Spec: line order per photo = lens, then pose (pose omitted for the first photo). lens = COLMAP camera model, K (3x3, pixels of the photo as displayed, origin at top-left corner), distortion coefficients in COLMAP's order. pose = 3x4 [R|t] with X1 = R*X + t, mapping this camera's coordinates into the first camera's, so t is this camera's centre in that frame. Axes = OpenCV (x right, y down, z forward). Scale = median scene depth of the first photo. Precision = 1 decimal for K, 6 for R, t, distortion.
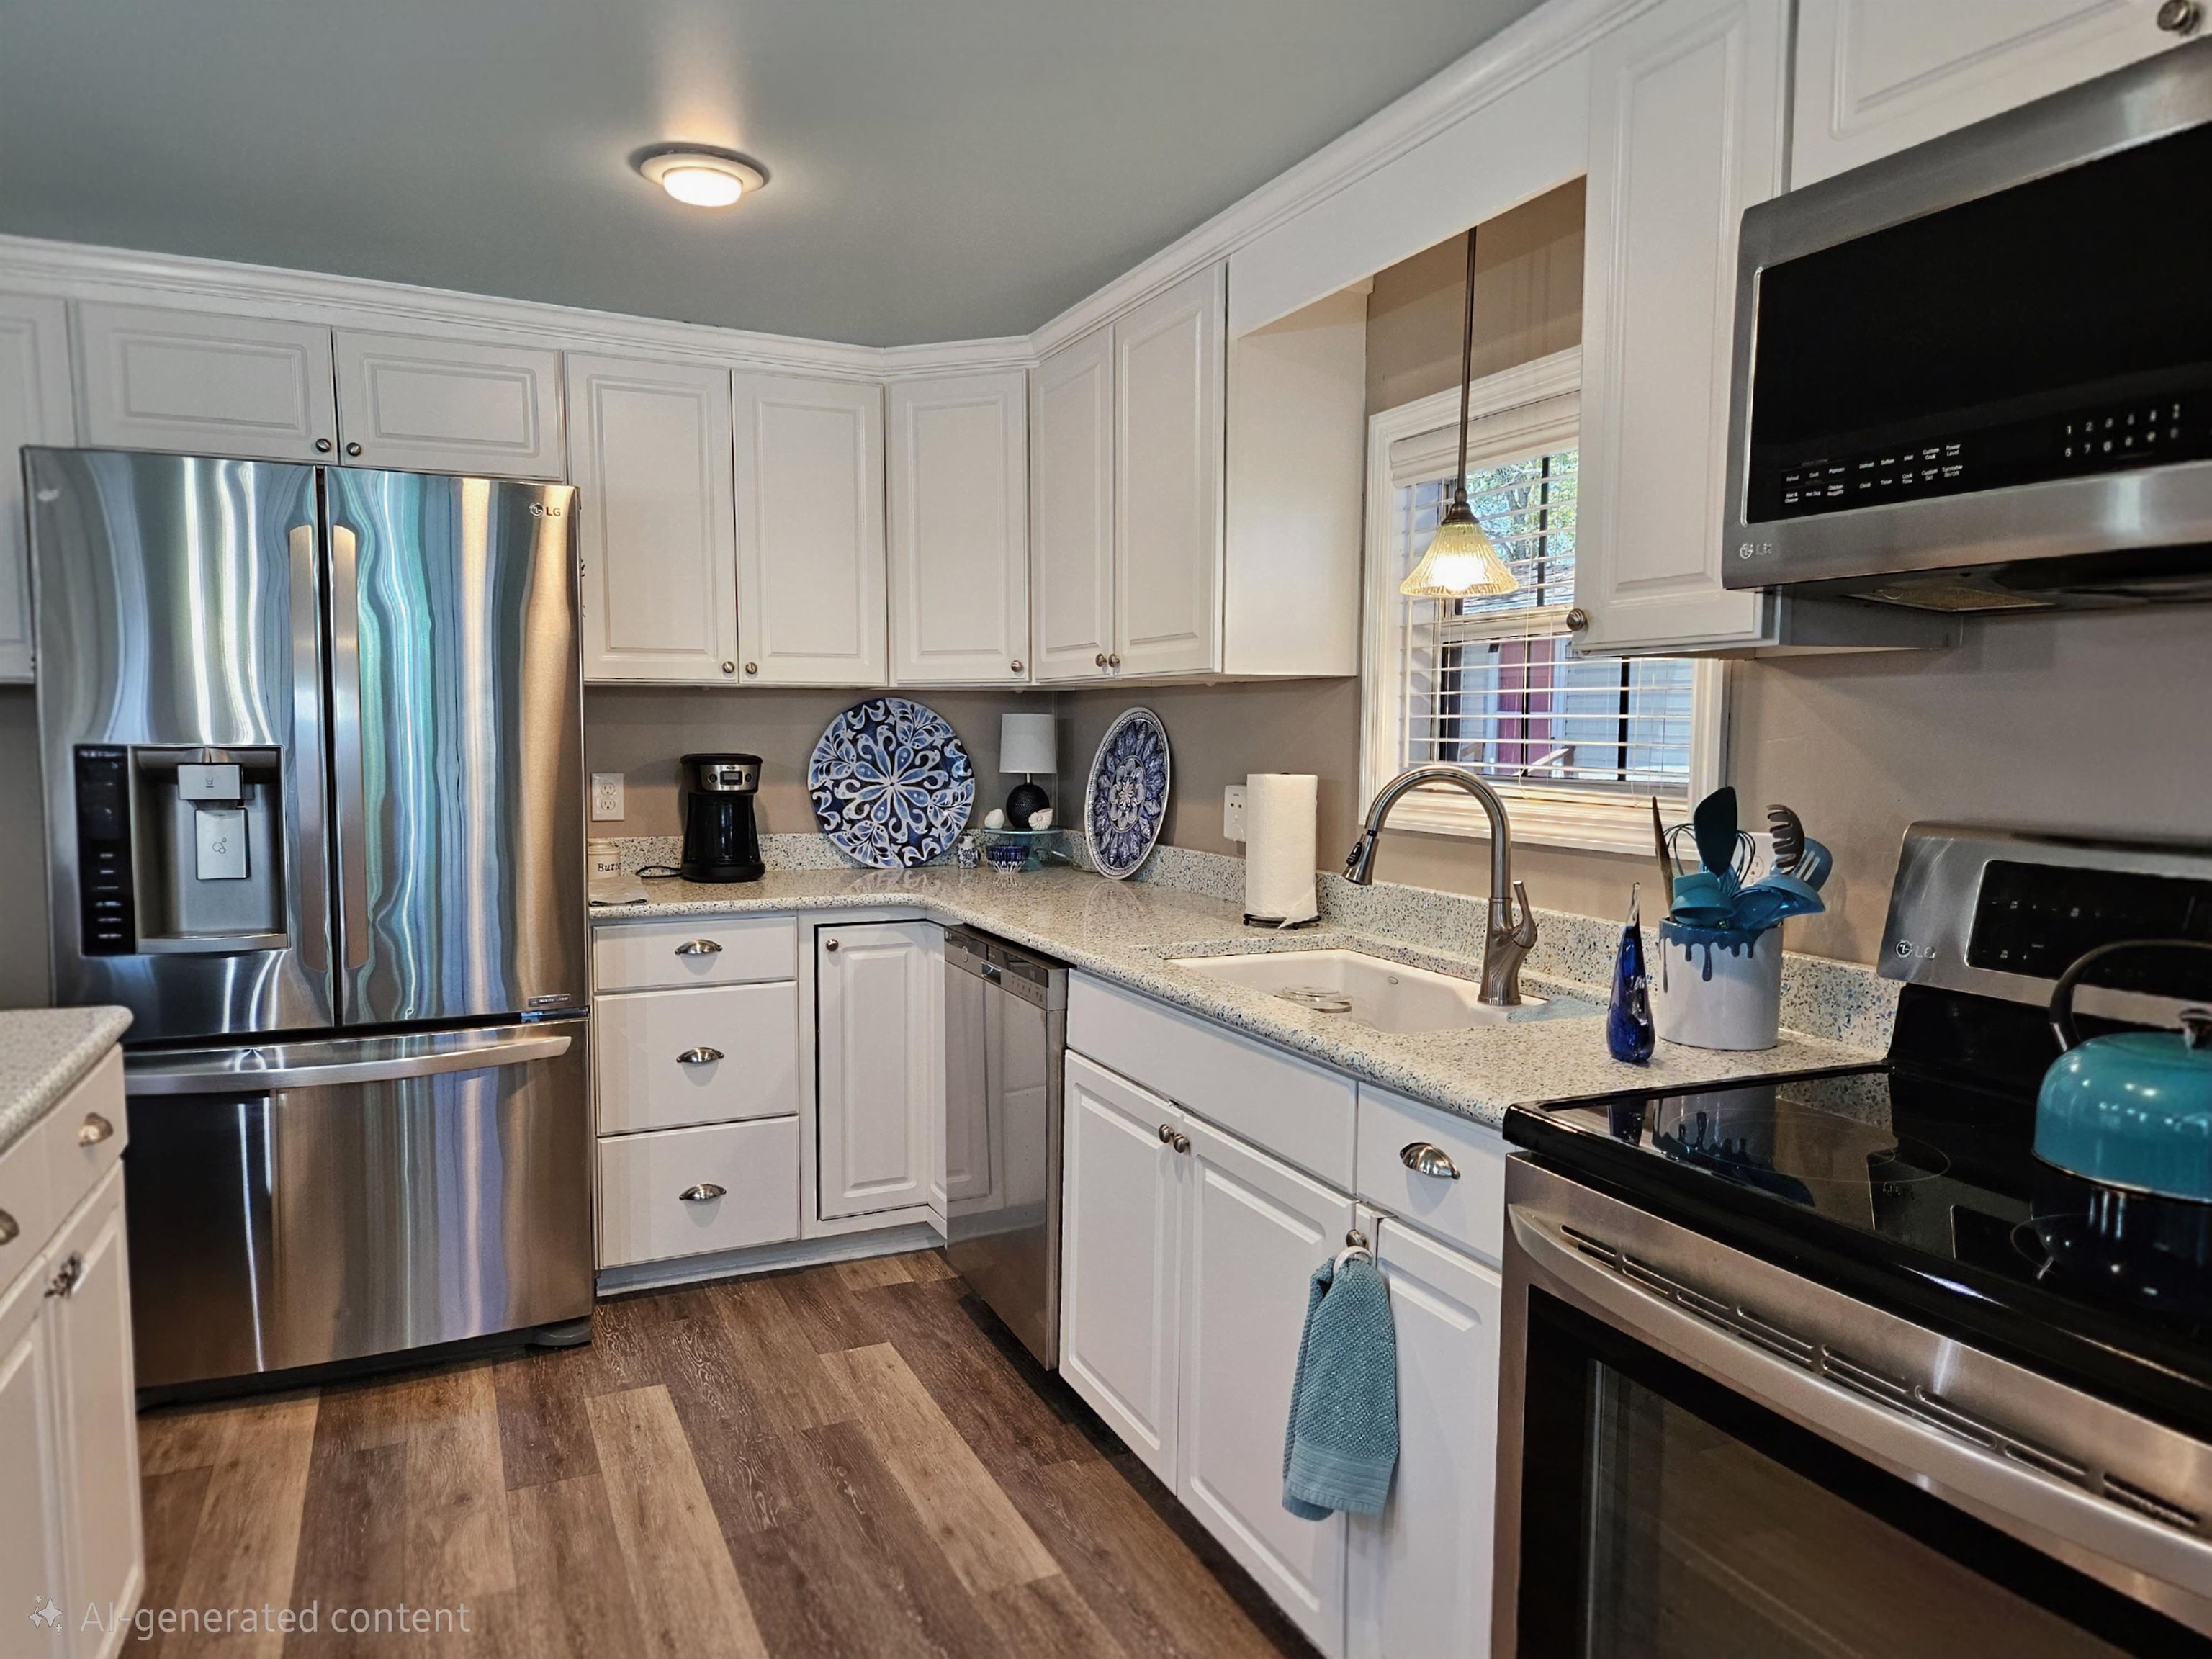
lens RADIAL K [[1469.0, 0, 1103.6], [0, 1469.0, 842.2], [0, 0, 1]] dist [0.064072, -0.000682]
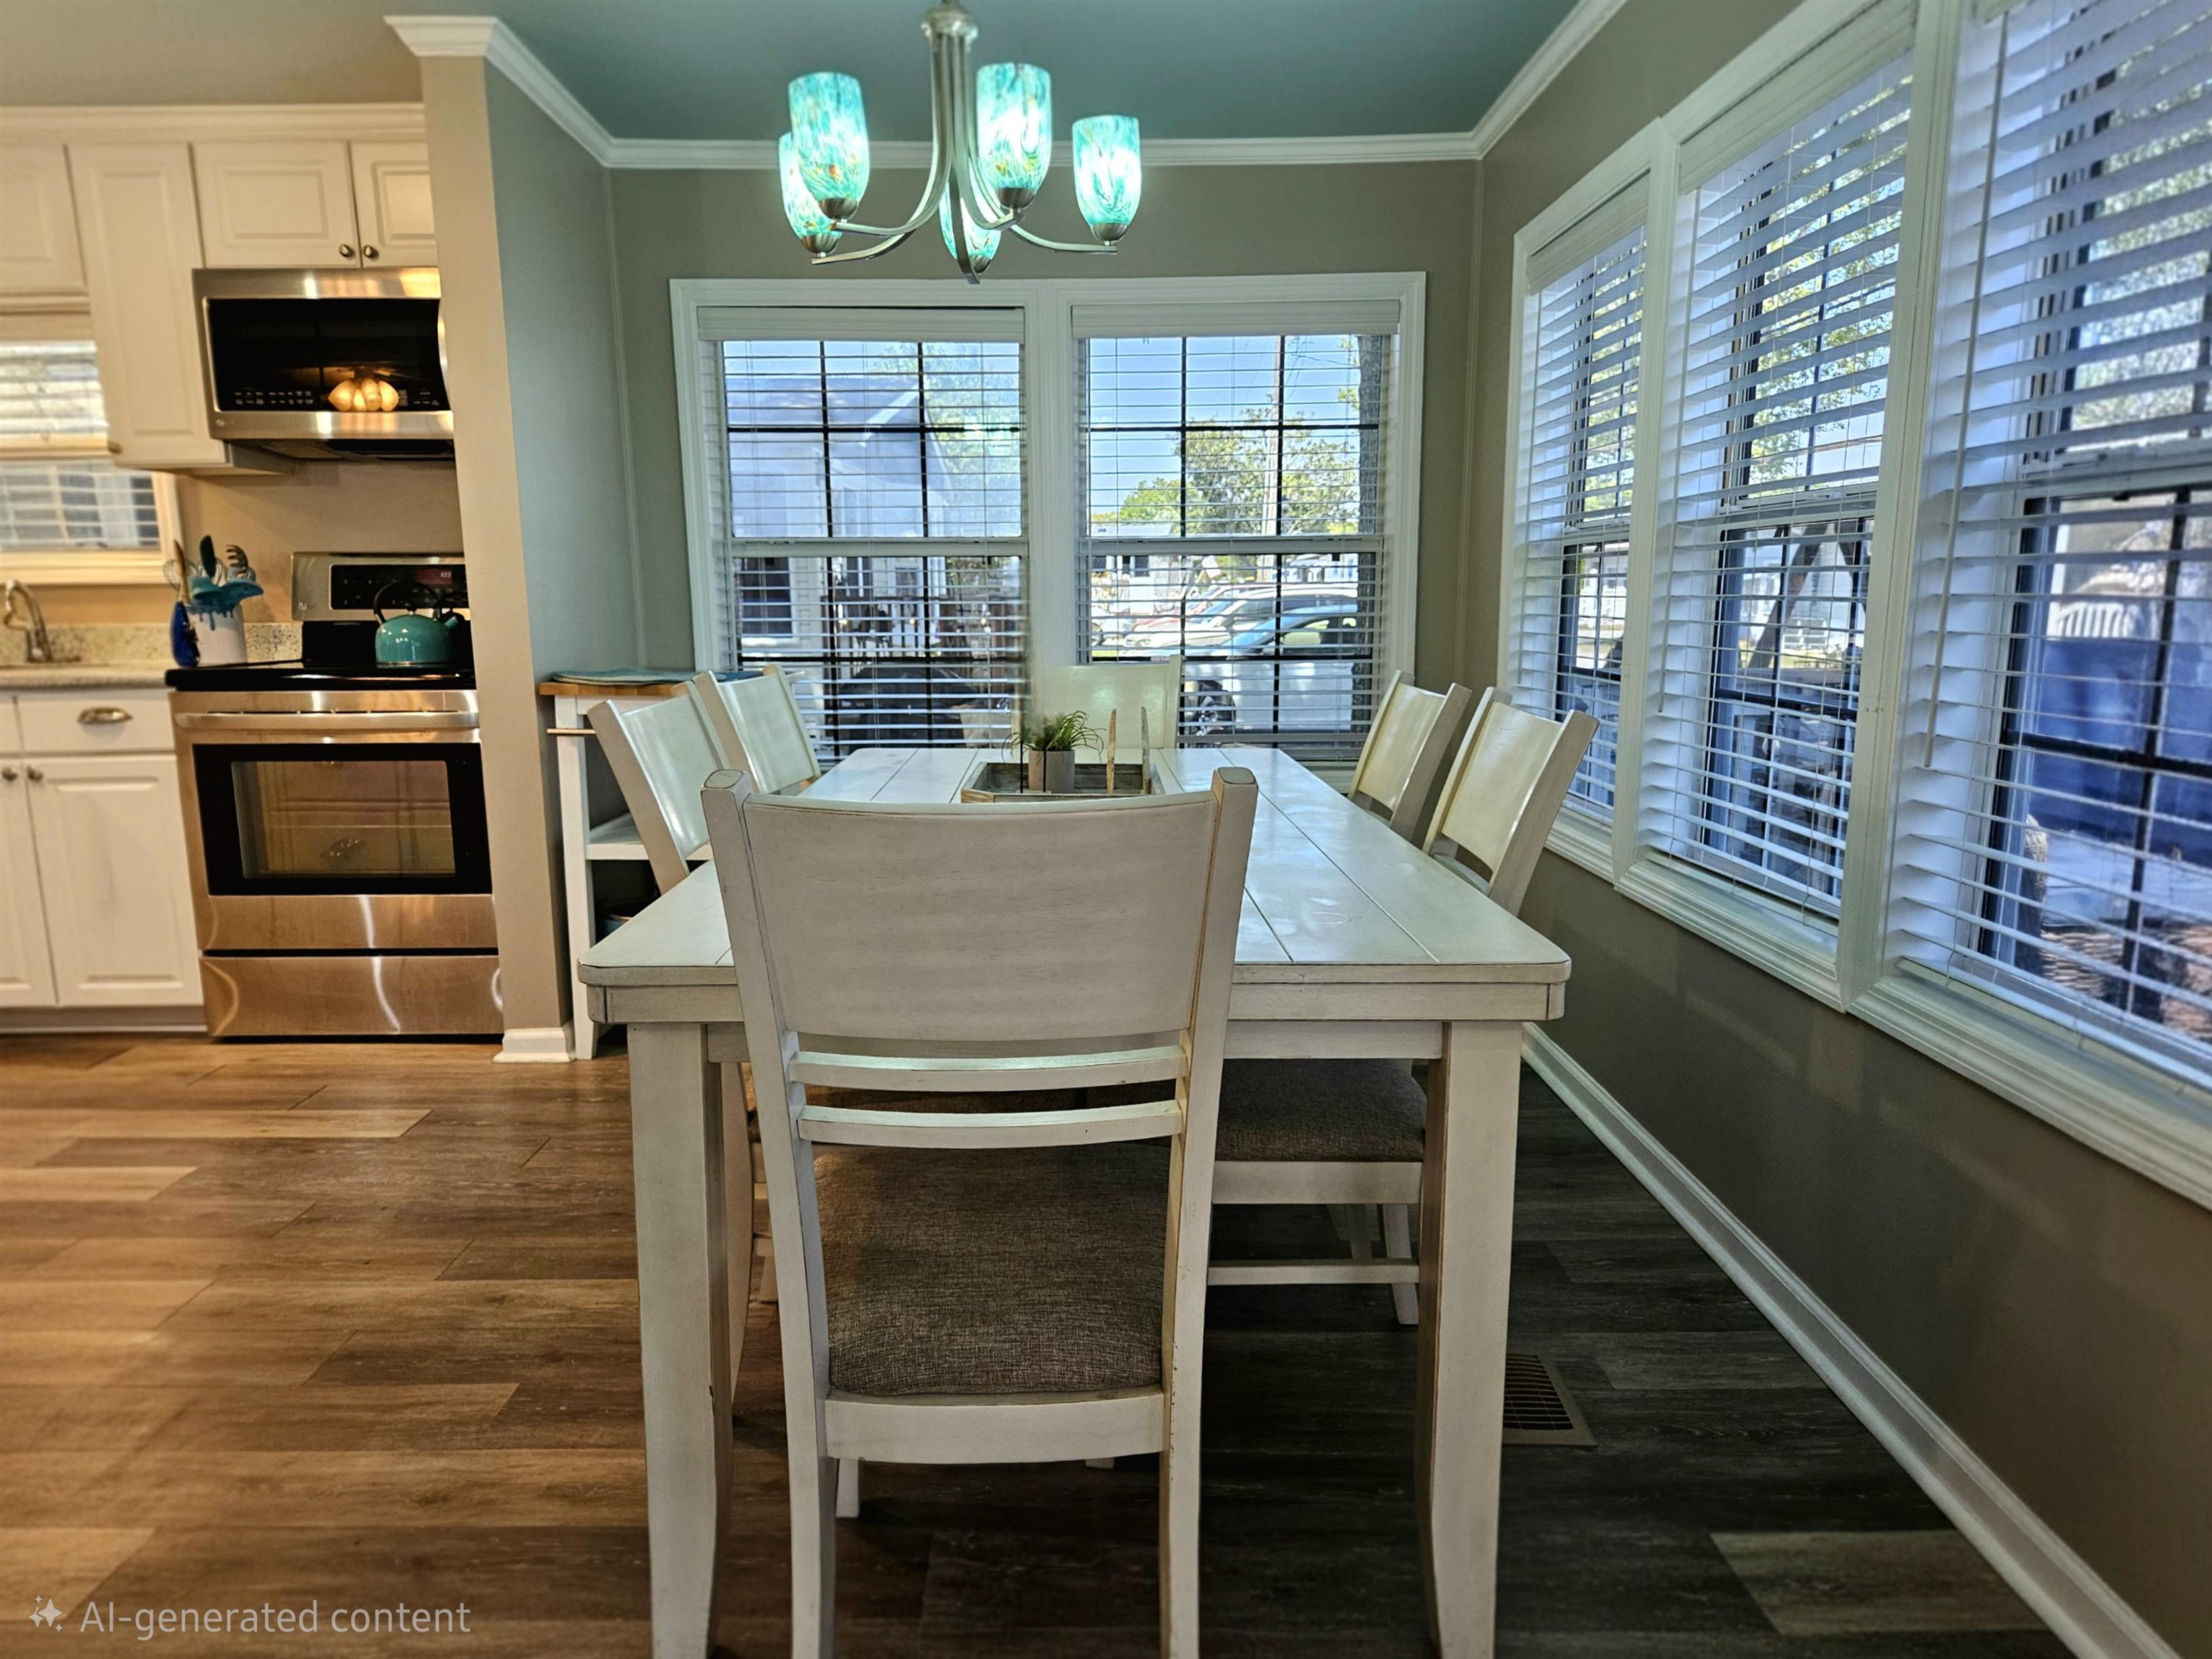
lens RADIAL K [[1431.7, 0, 1128.7], [0, 1431.7, 827.9], [0, 0, 1]] dist [-0.000647, -0.002749]
pose [[0.416332, -0.162250, 0.894619, -0.617805], [0.081502, 0.986647, 0.141011, 0.129619], [-0.905552, 0.014206, 0.423997, -0.692972]]
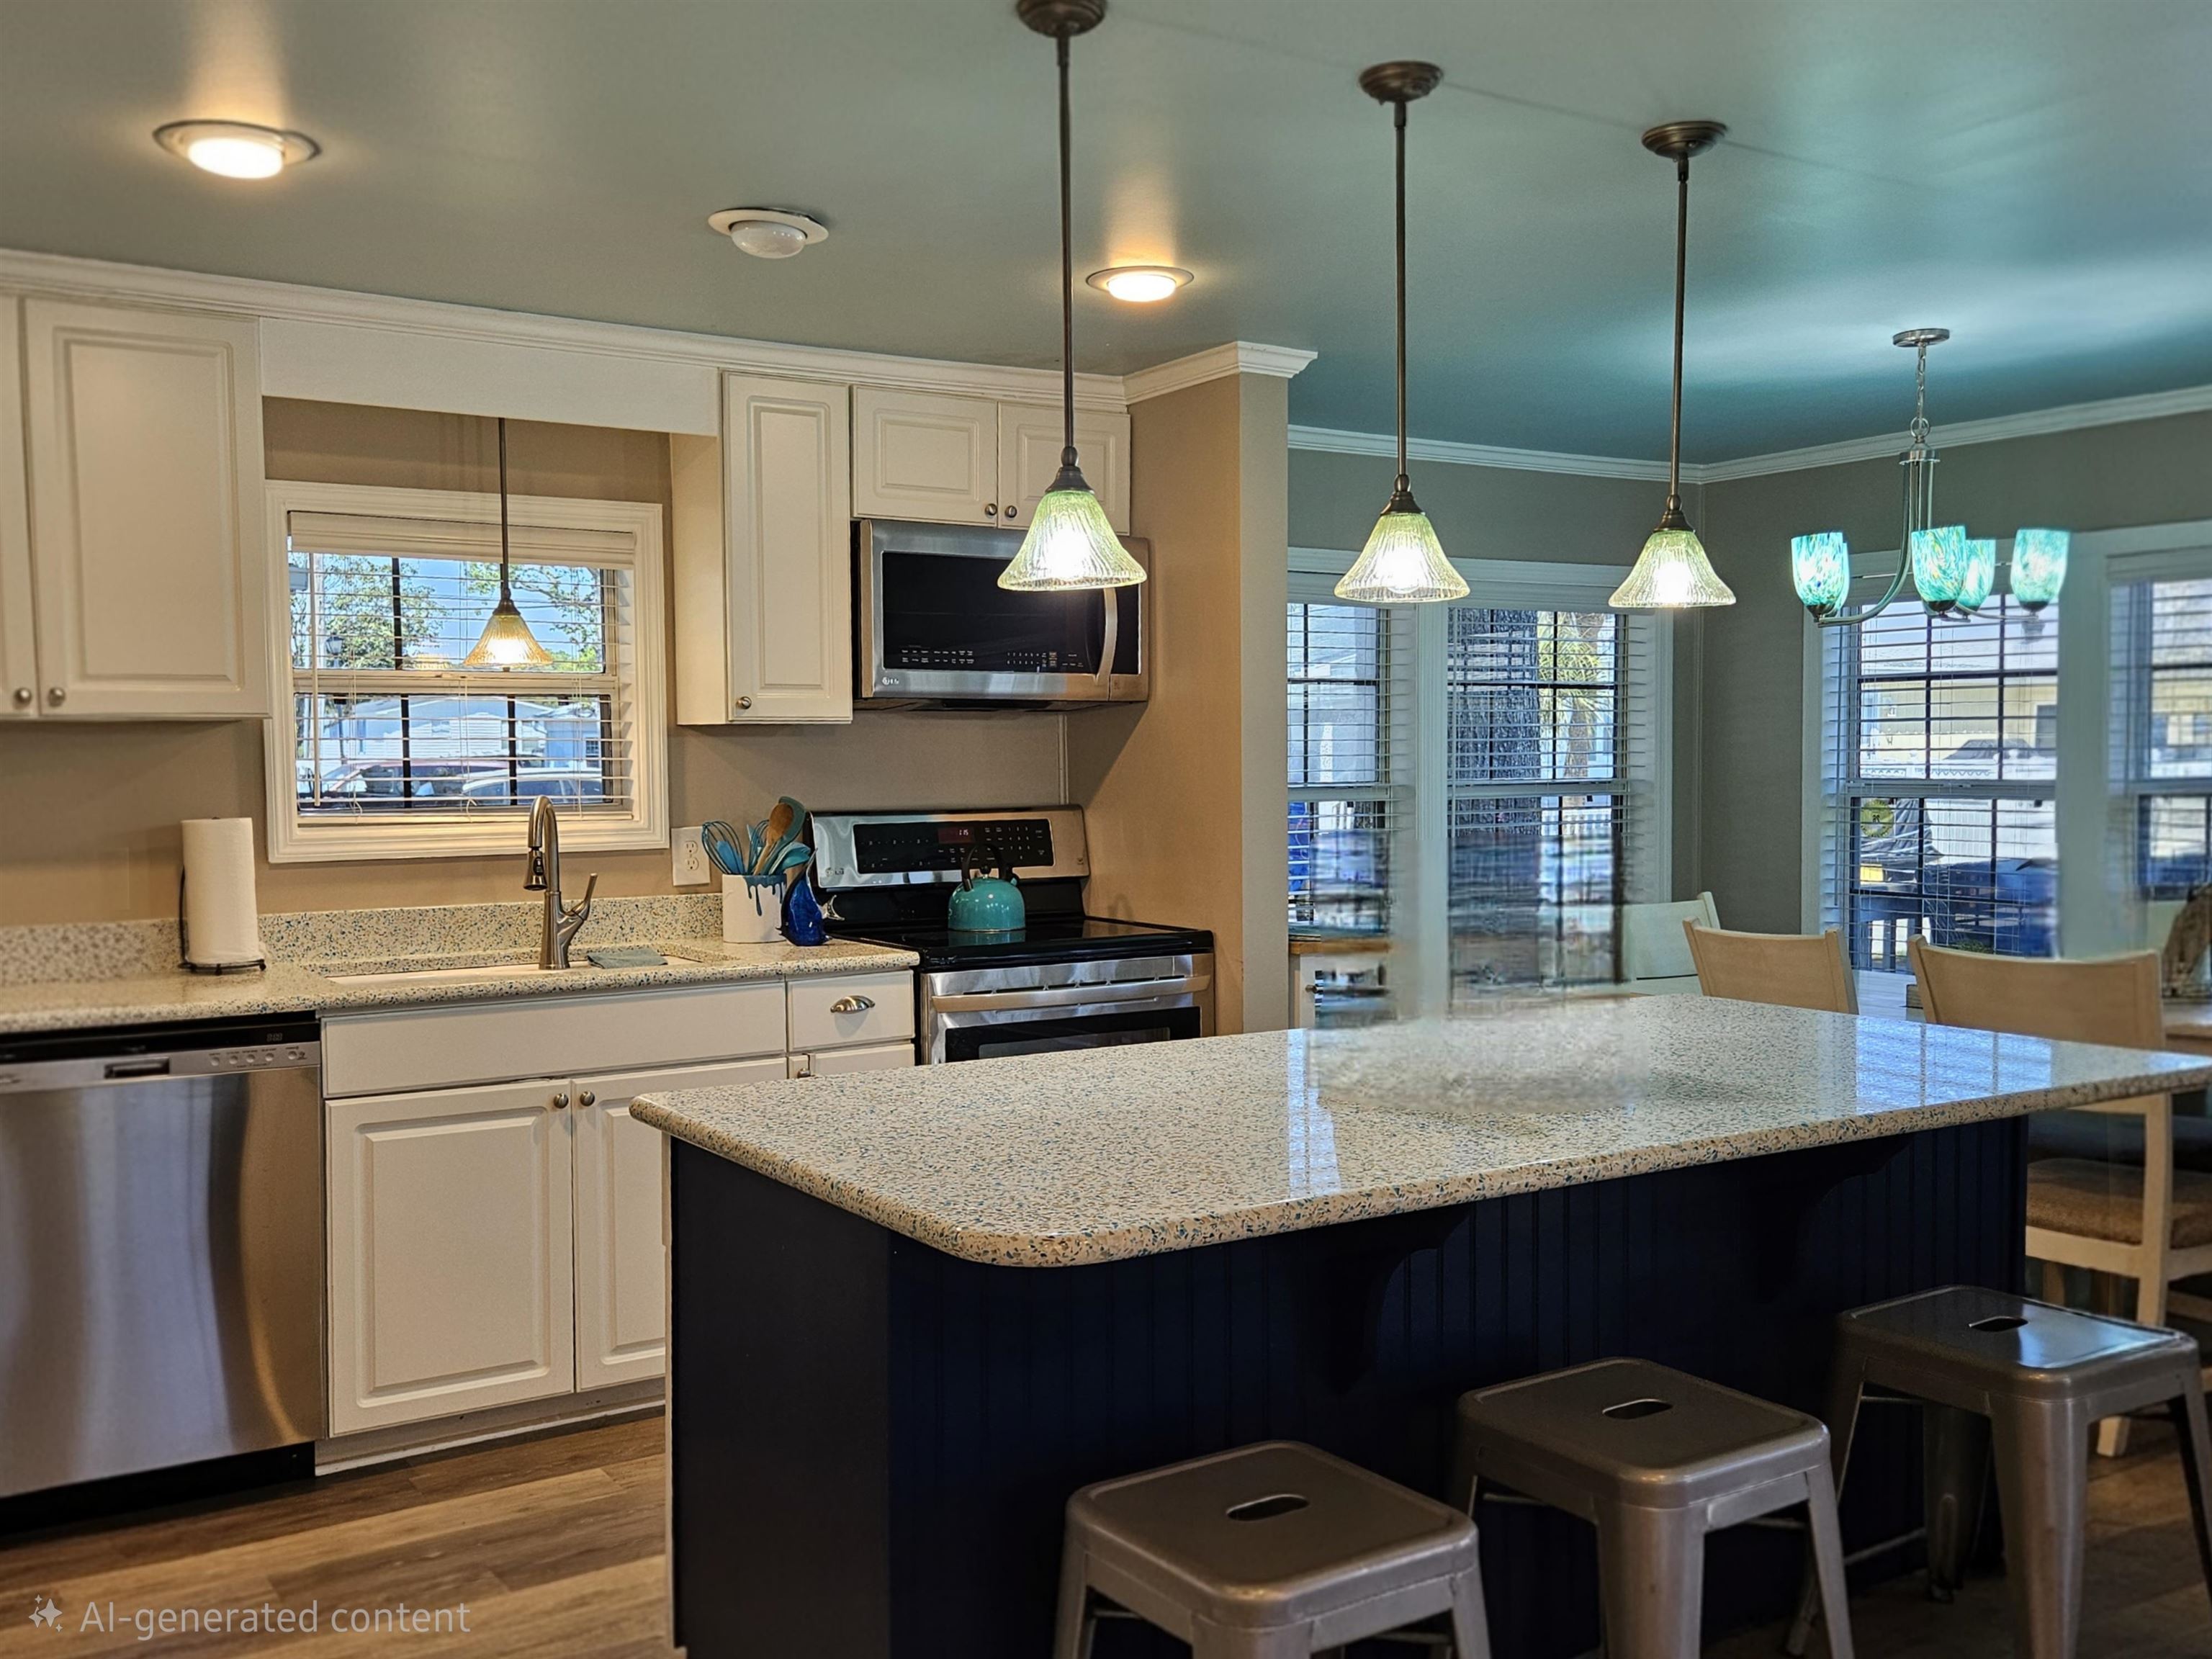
lens RADIAL K [[1939.0, 0, 1113.9], [0, 1939.0, 817.1], [0, 0, 1]] dist [0.128047, -0.000132]
pose [[-0.107380, -0.042202, 0.993322, -1.382642], [0.086653, 0.994899, 0.051637, -0.069878], [-0.990435, 0.091619, -0.103176, 0.578780]]
